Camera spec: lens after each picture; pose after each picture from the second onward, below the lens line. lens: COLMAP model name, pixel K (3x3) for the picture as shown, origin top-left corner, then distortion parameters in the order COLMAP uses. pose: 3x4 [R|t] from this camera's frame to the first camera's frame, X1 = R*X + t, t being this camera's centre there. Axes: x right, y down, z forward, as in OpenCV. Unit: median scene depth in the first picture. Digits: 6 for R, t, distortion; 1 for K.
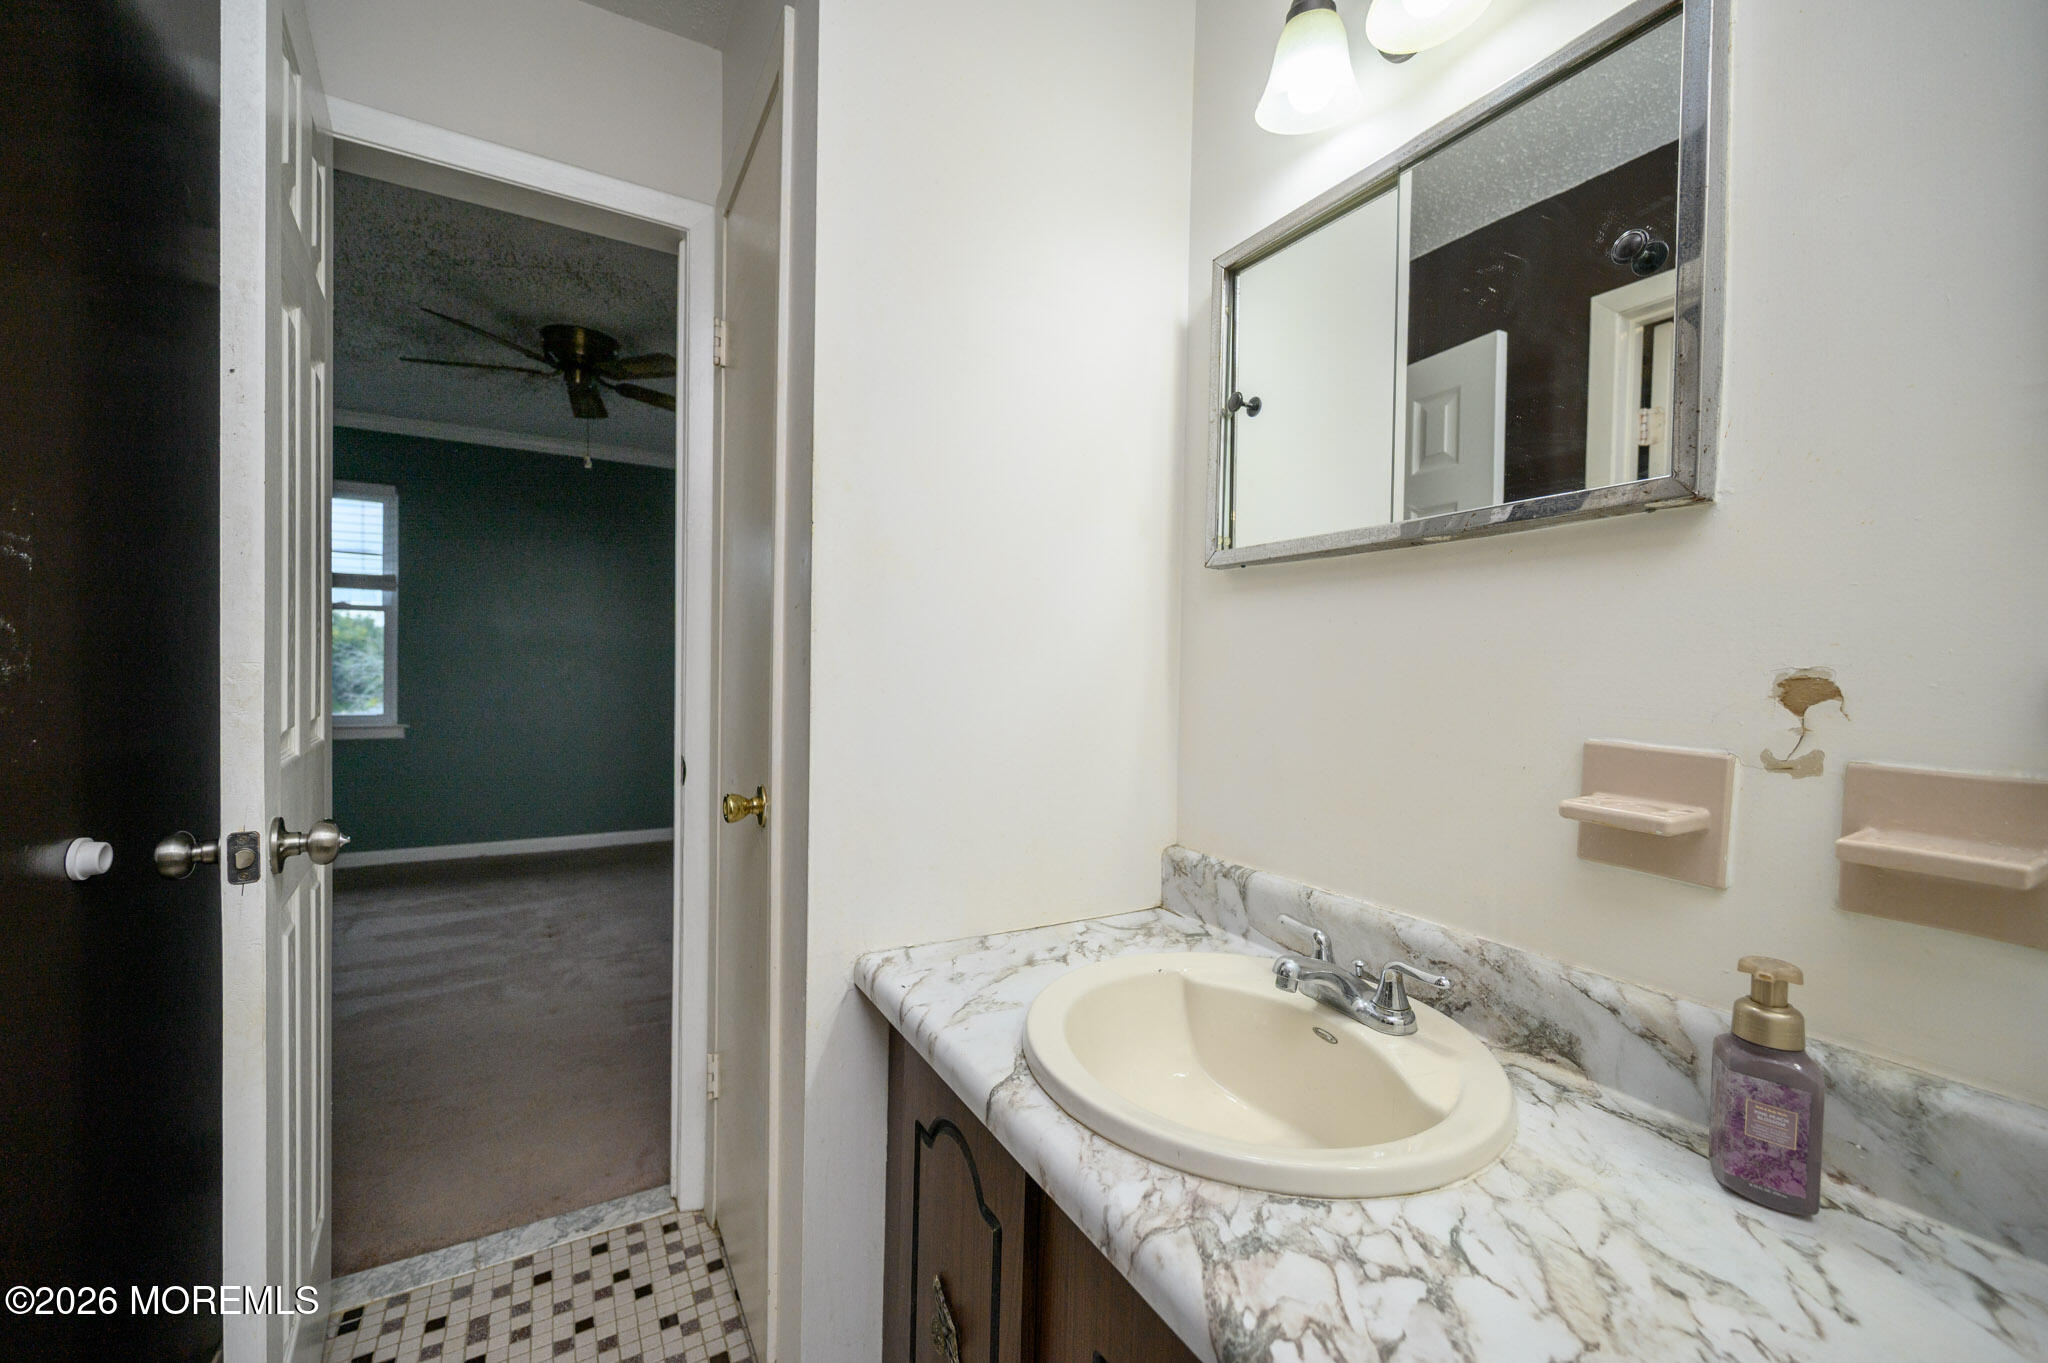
lens RADIAL K [[803.1, 0, 1028.9], [0, 803.1, 681.9], [0, 0, 1]] dist [-0.000150, 0.000750]
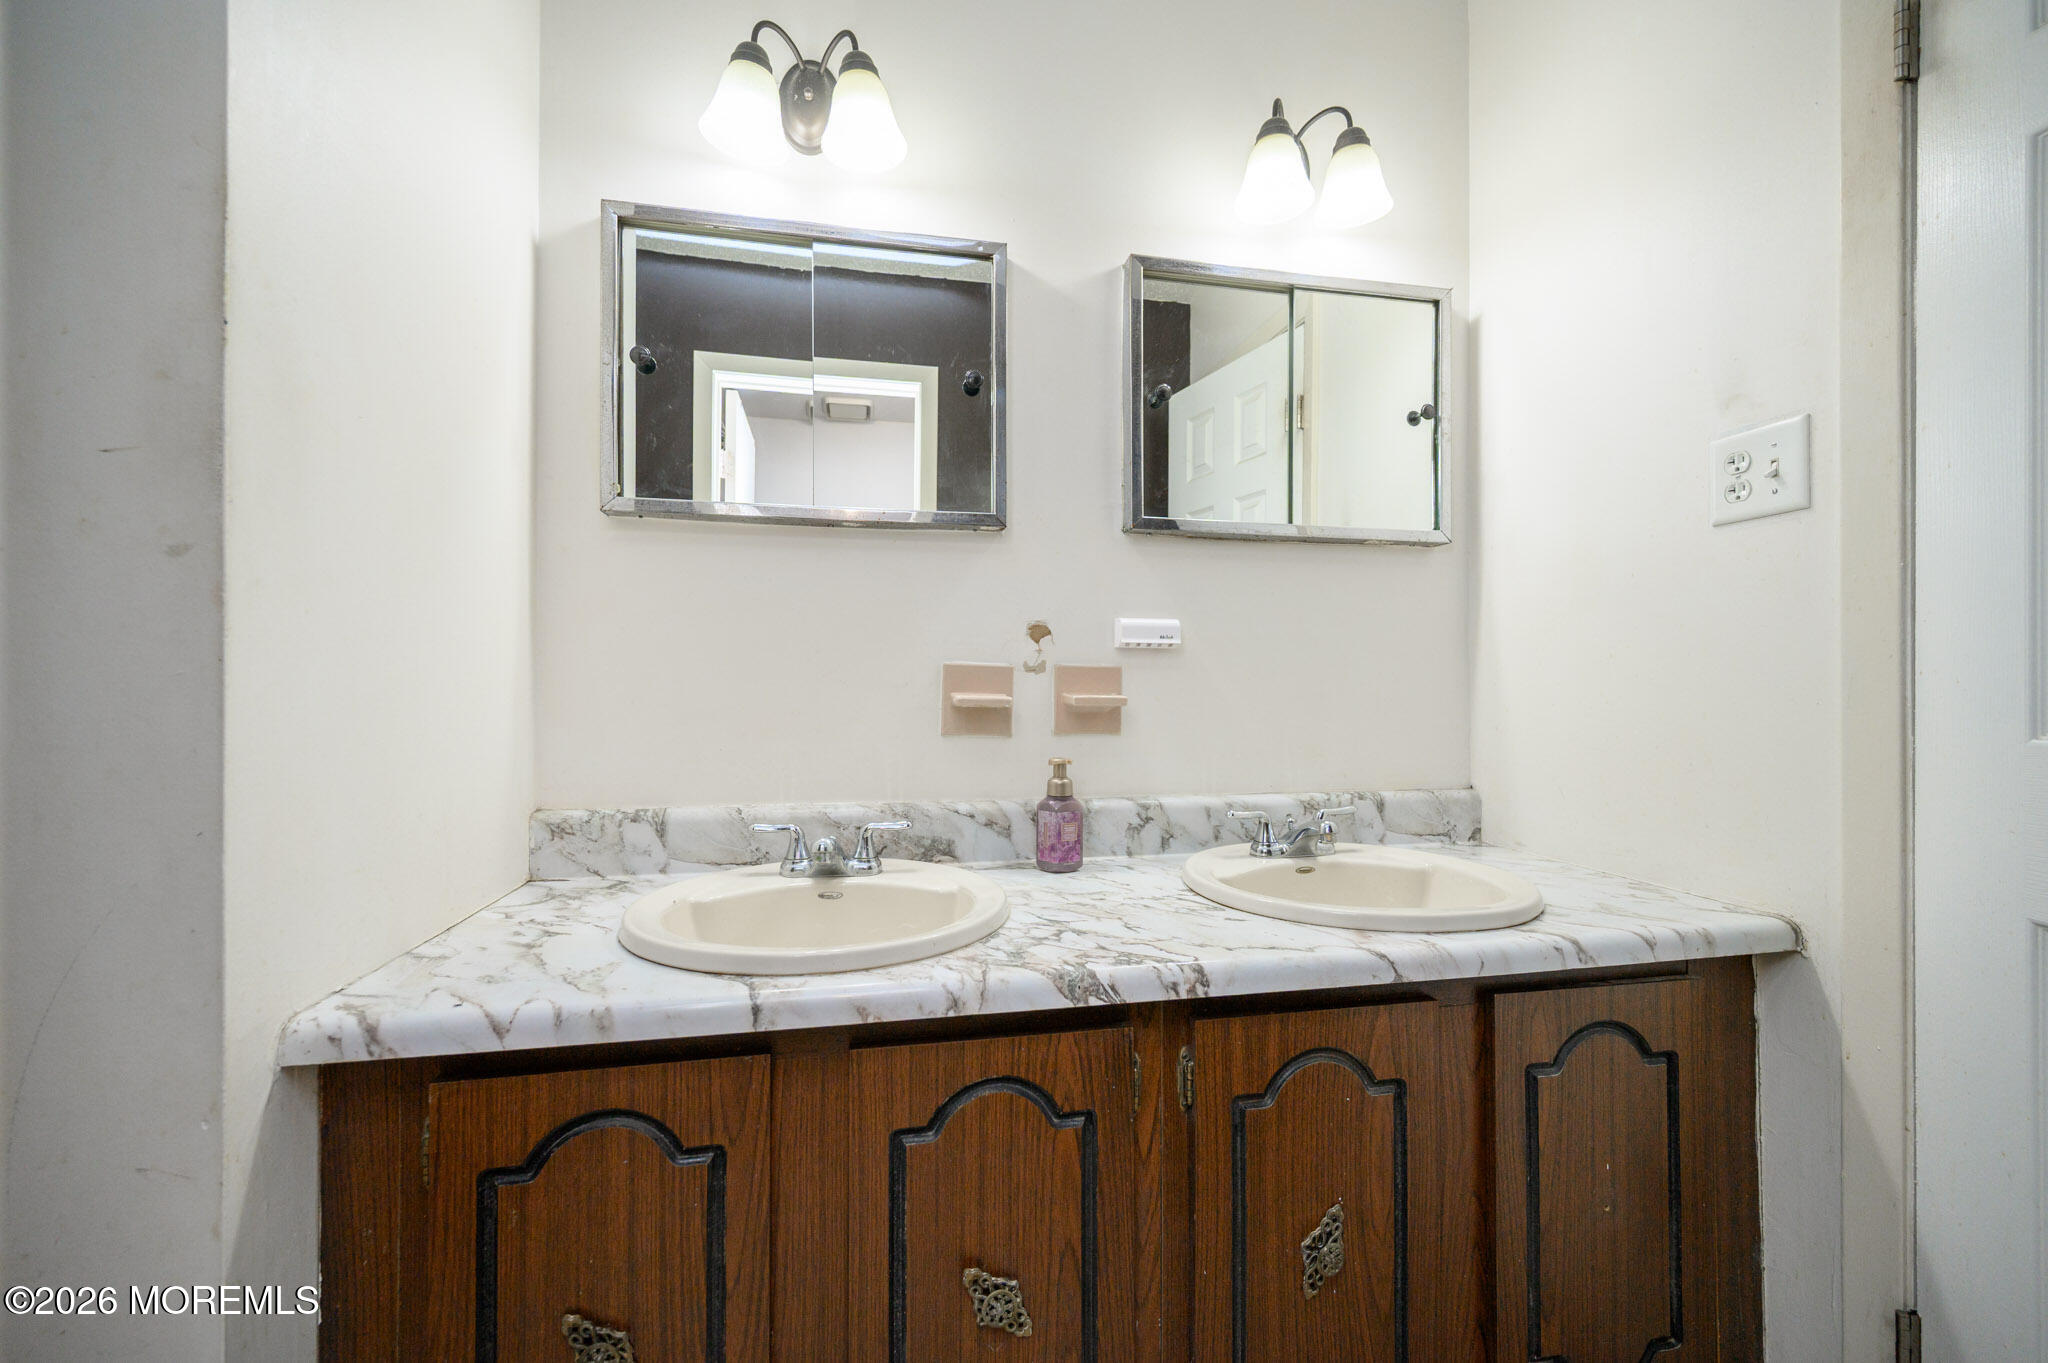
lens RADIAL K [[803.1, 0, 1020.5], [0, 803.1, 669.7], [0, 0, 1]] dist [-0.000150, 0.000750]
pose [[0.329421, -0.001698, 0.944182, -0.905389], [0.017905, 0.999830, -0.004449, 0.107758], [-0.944013, 0.018371, 0.329395, 0.341077]]
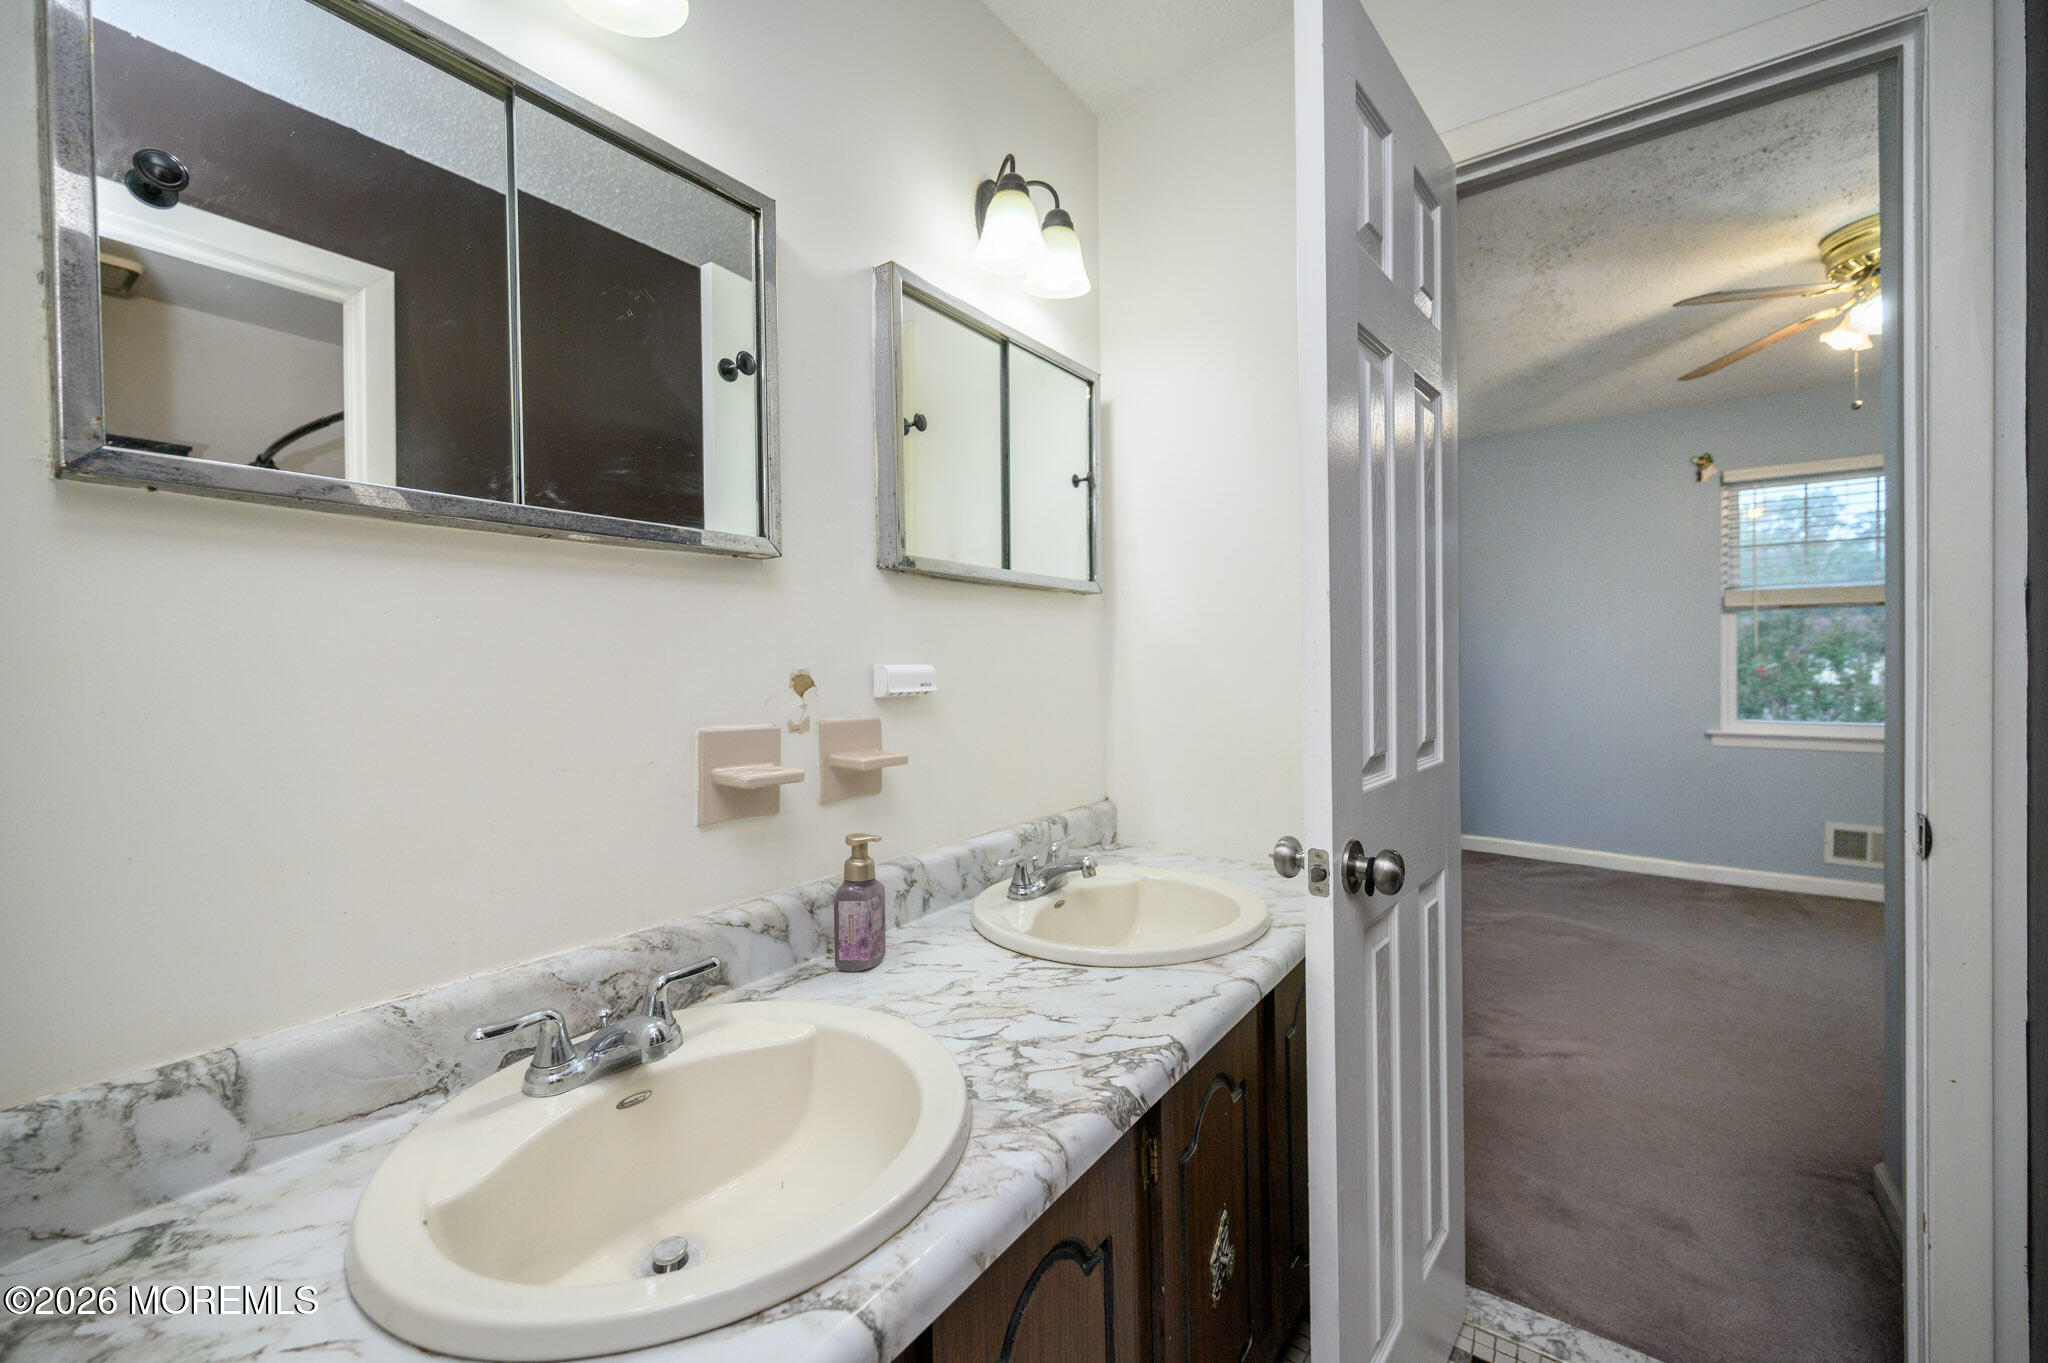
lens RADIAL K [[803.1, 0, 1010.3], [0, 803.1, 662.7], [0, 0, 1]] dist [-0.000150, 0.000750]
pose [[-0.384967, -0.008290, 0.922893, -0.712200], [0.023776, 0.999539, 0.018896, -0.048481], [-0.922624, 0.029217, -0.384593, 1.145669]]
